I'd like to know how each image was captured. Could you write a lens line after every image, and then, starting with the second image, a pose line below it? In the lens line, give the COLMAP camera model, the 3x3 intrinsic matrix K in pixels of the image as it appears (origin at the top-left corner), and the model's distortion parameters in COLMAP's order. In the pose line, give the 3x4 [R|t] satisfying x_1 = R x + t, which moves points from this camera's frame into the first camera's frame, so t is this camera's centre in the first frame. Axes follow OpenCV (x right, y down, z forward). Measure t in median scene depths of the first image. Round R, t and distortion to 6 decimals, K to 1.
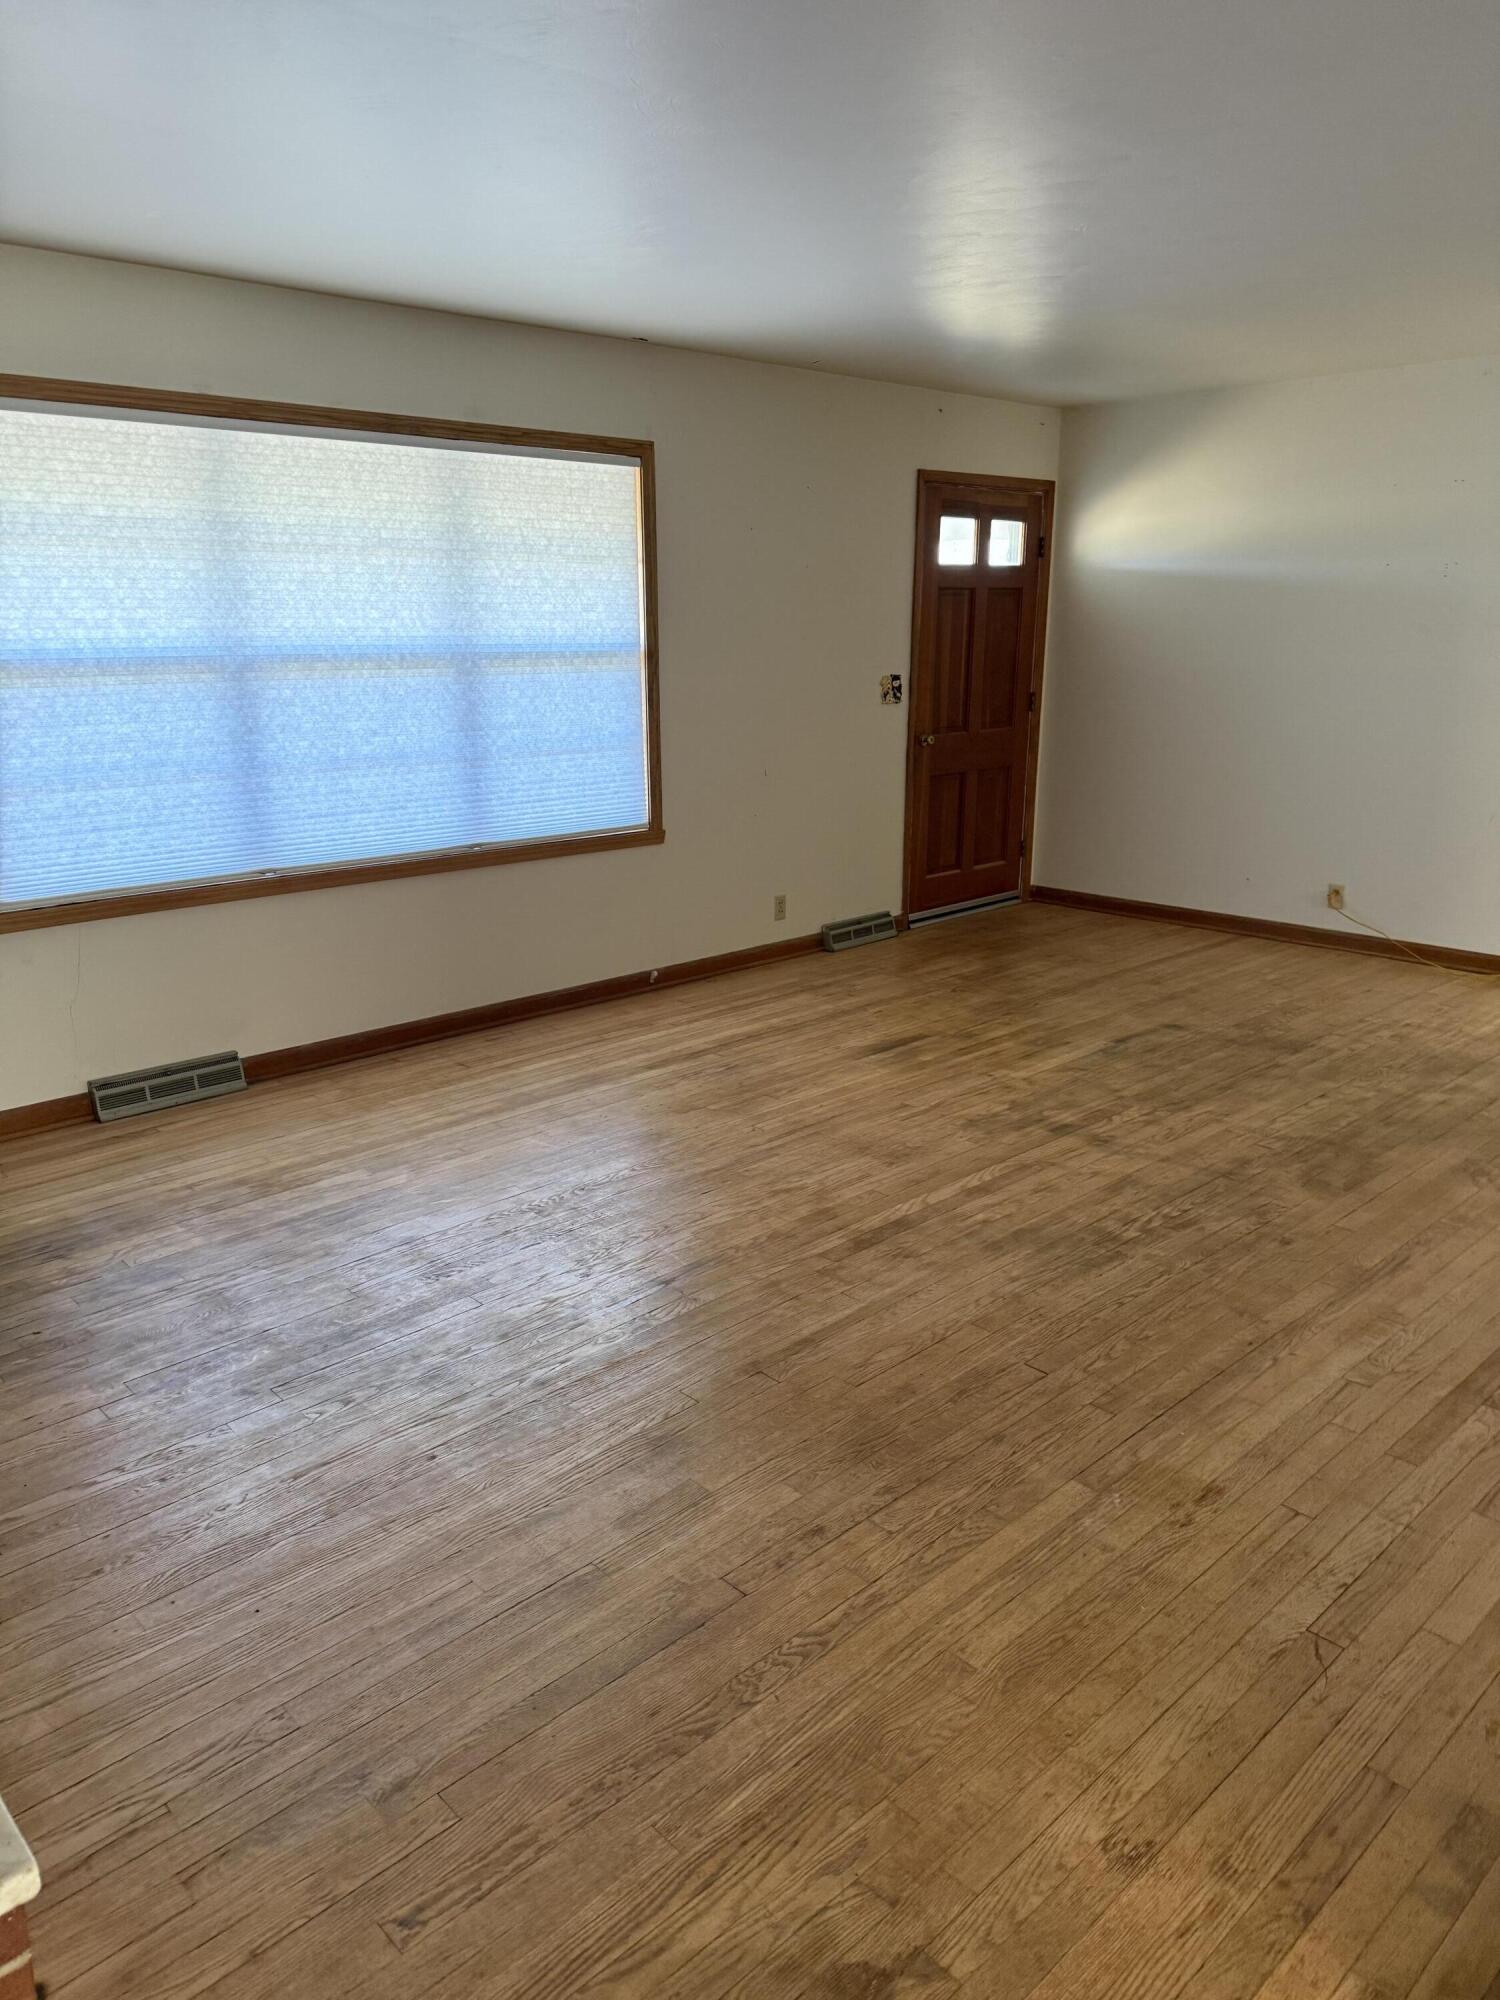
lens RADIAL K [[1401.6, 0, 731.4], [0, 1401.6, 991.4], [0, 0, 1]] dist [0.155777, -0.325571]
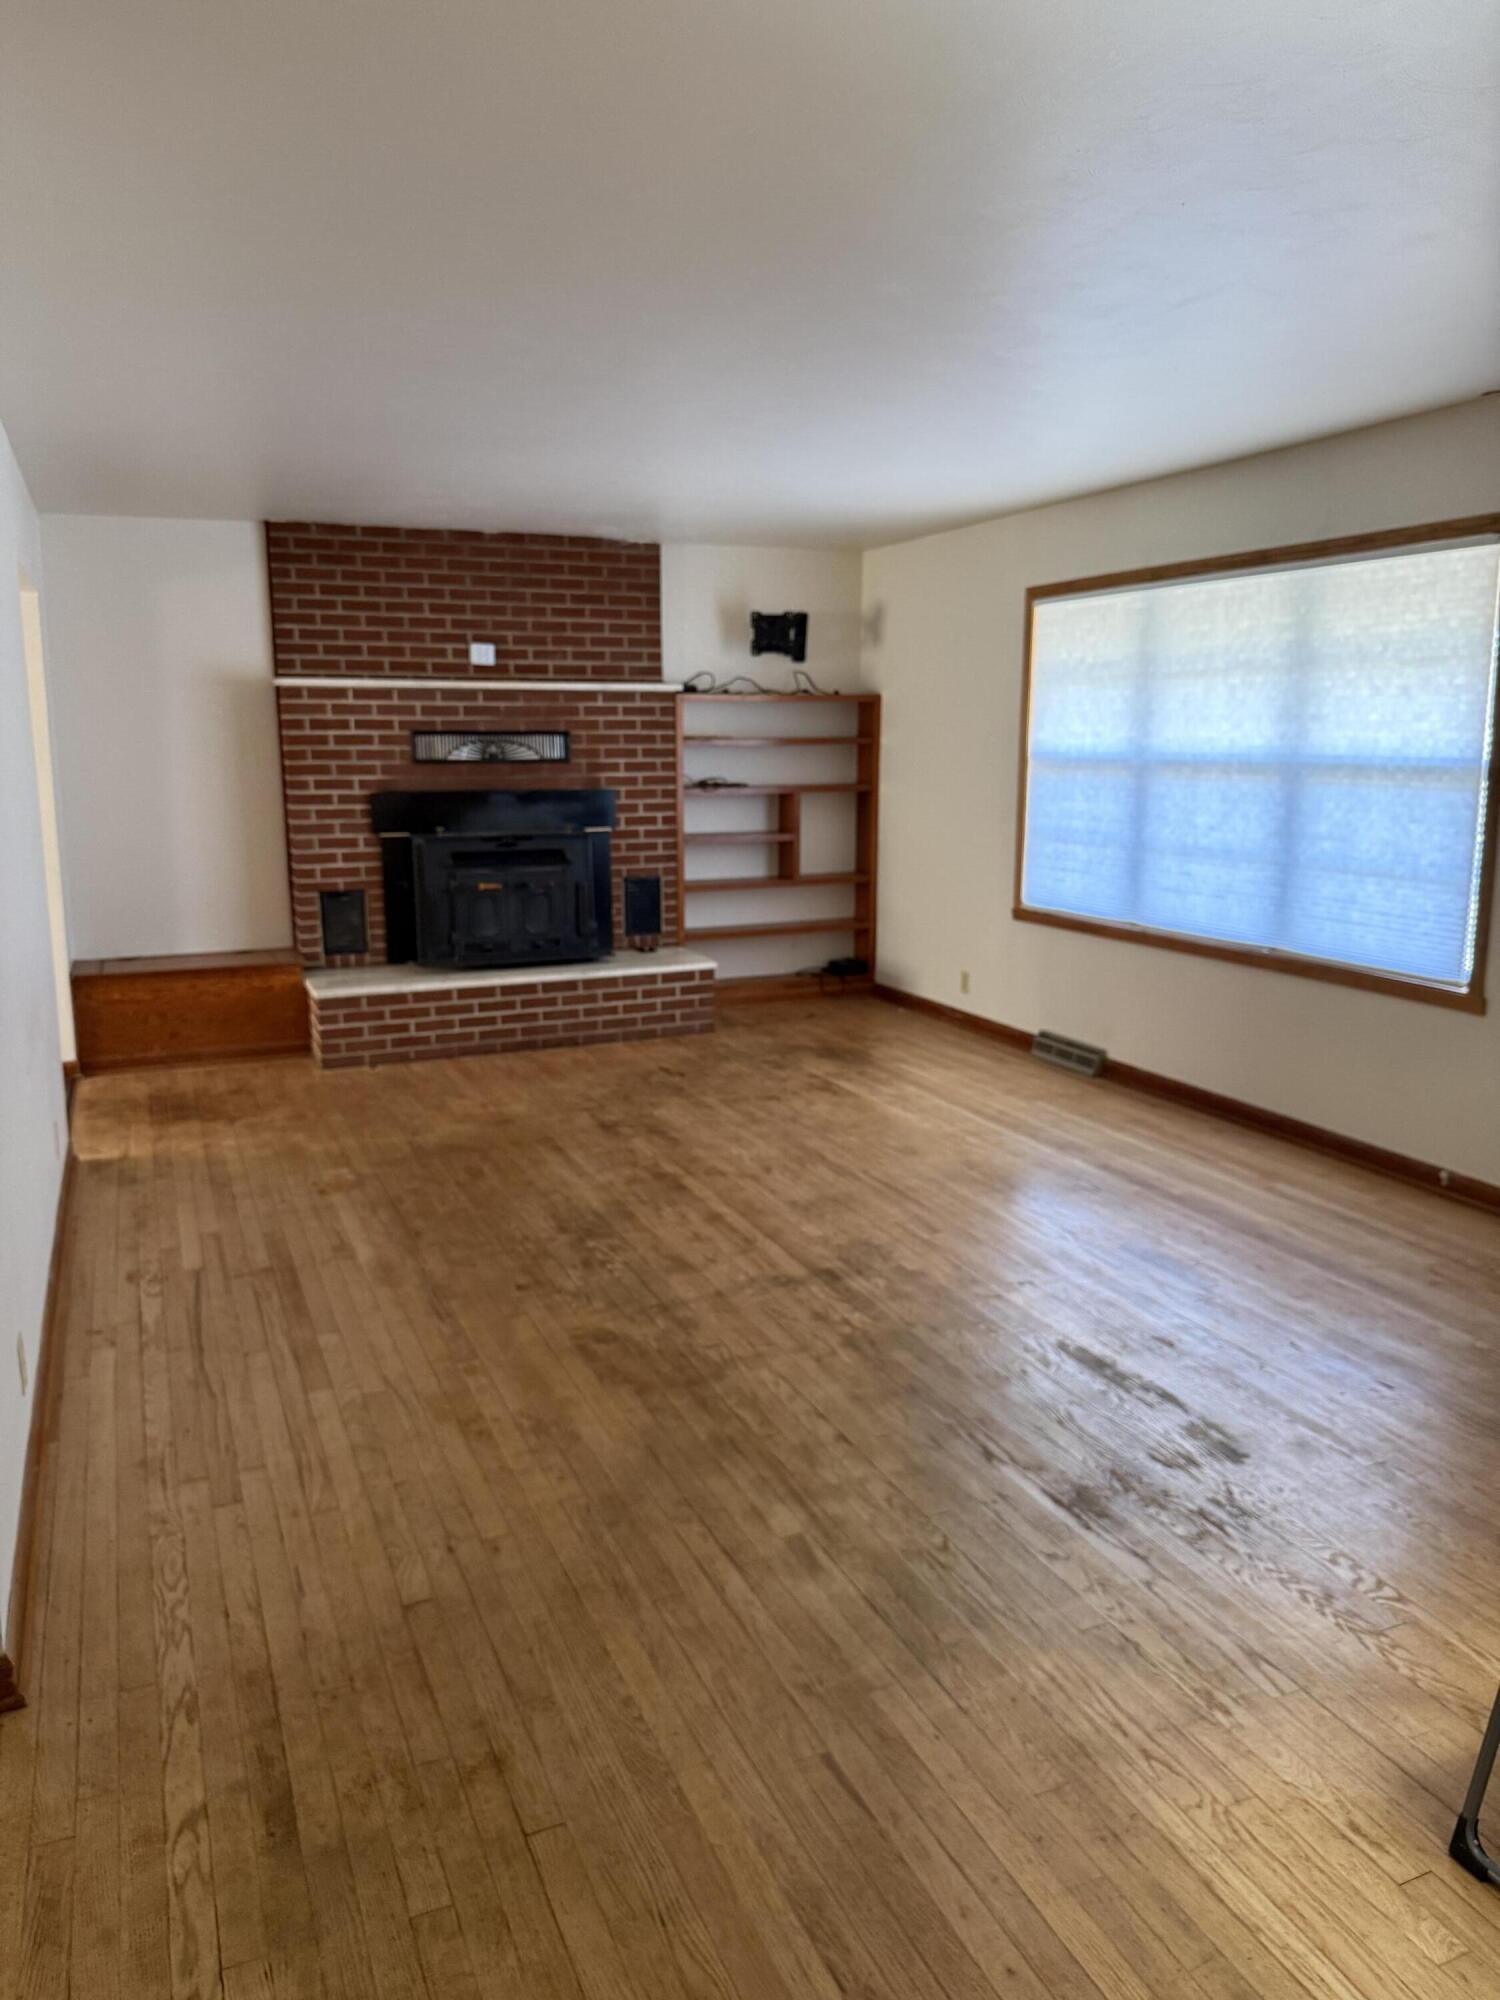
lens RADIAL K [[1401.6, 0, 731.4], [0, 1401.6, 991.4], [0, 0, 1]] dist [0.155777, -0.325571]
pose [[-0.350022, 0.179043, -0.919472, 1.004625], [-0.226513, 0.936258, 0.268540, -0.292840], [0.908943, 0.302267, -0.287155, 1.066294]]
